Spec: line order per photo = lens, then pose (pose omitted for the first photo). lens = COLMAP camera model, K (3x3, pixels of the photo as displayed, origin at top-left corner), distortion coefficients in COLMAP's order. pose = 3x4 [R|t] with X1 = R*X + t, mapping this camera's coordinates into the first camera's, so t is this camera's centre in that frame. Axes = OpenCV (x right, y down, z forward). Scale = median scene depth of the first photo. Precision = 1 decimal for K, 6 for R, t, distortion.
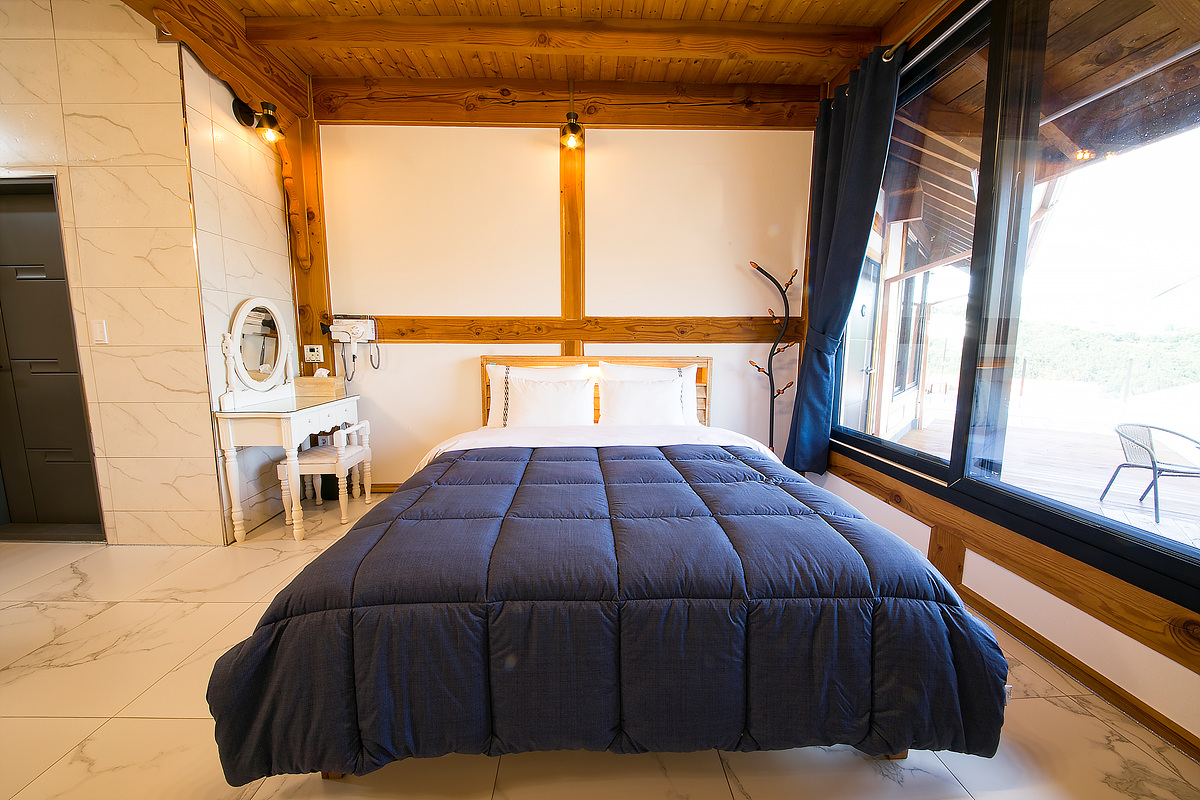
lens RADIAL K [[428.3, 0, 603.7], [0, 428.3, 400.3], [0, 0, 1]] dist [-0.001862, -0.009234]
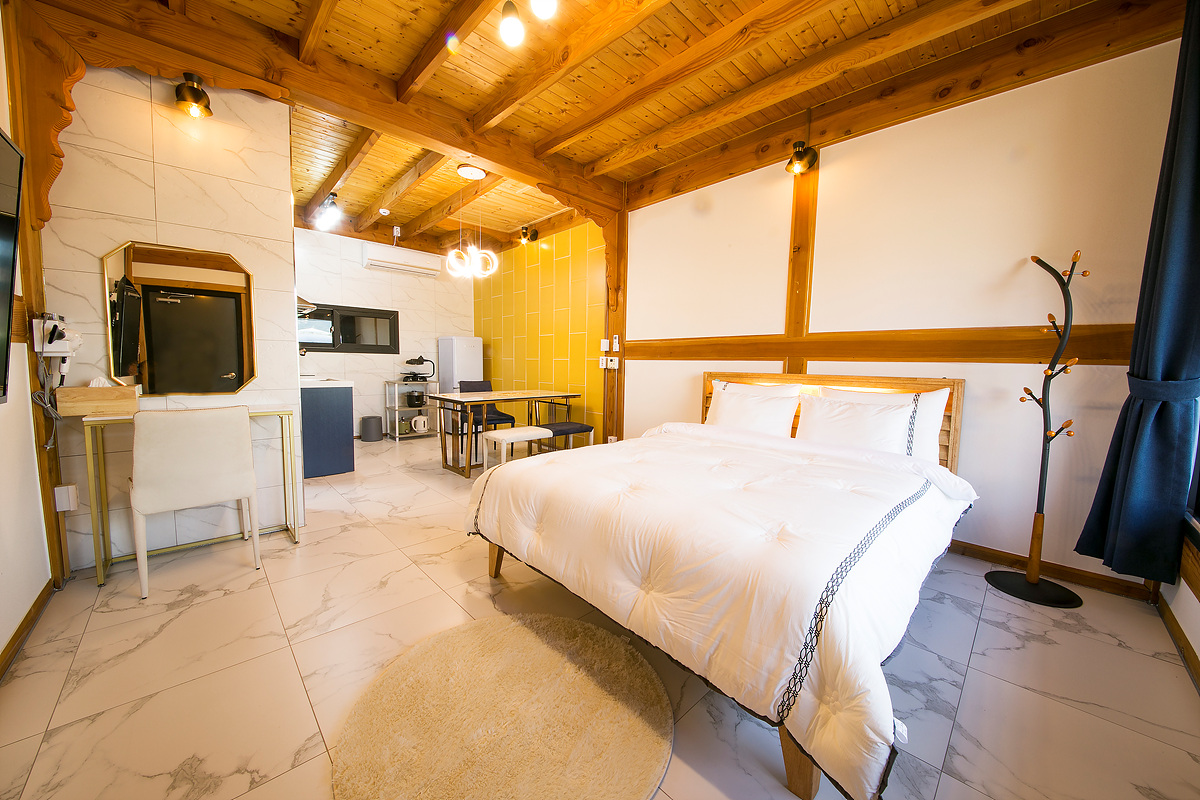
lens RADIAL K [[428.3, 0, 603.7], [0, 428.3, 400.3], [0, 0, 1]] dist [-0.001862, -0.009234]
pose [[0.663791, 0.069734, -0.744660, 0.408606], [-0.110174, 0.993899, -0.005136, 0.011147], [0.739759, 0.085452, 0.667424, 0.006131]]
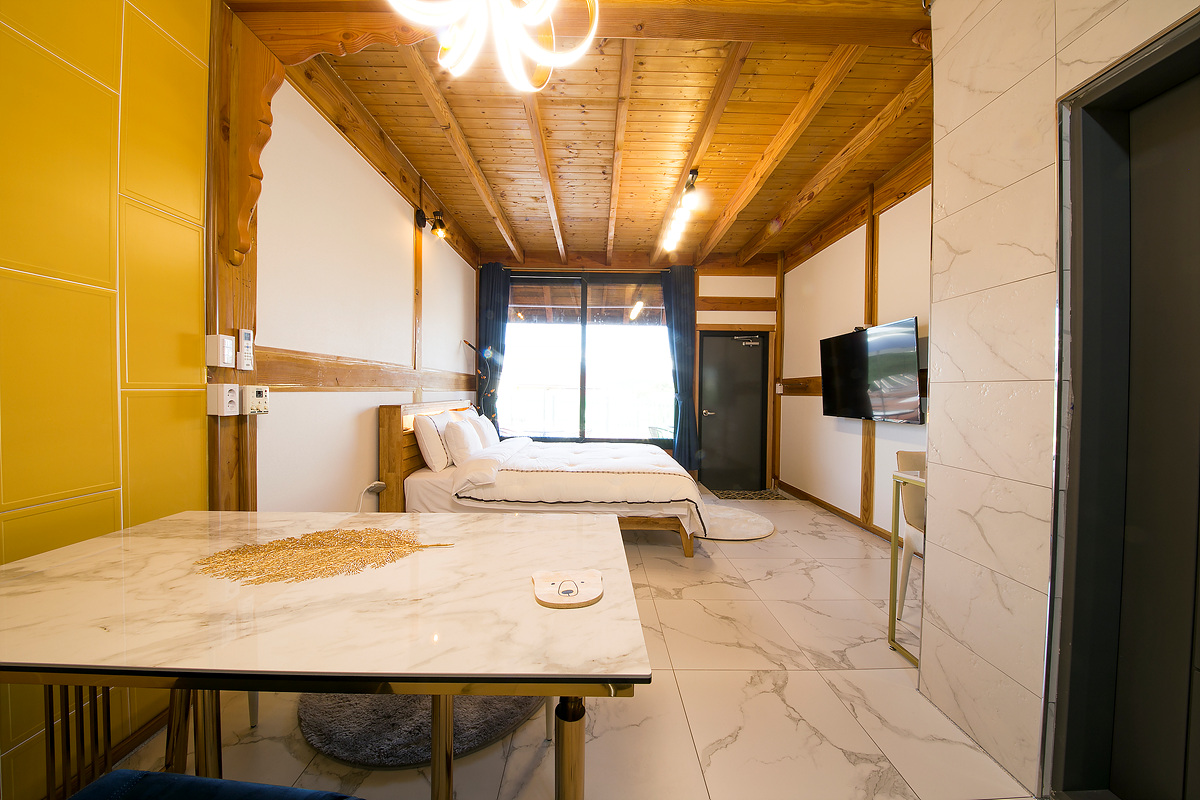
lens RADIAL K [[425.0, 0, 600.0], [0, 425.0, 400.0], [0, 0, 1]] dist [-0.028066, -0.000189]
pose [[0.029934, -0.023646, 0.999272, -1.304379], [0.117839, 0.992832, 0.019964, -0.087887], [-0.992581, 0.117156, 0.032506, 0.540881]]
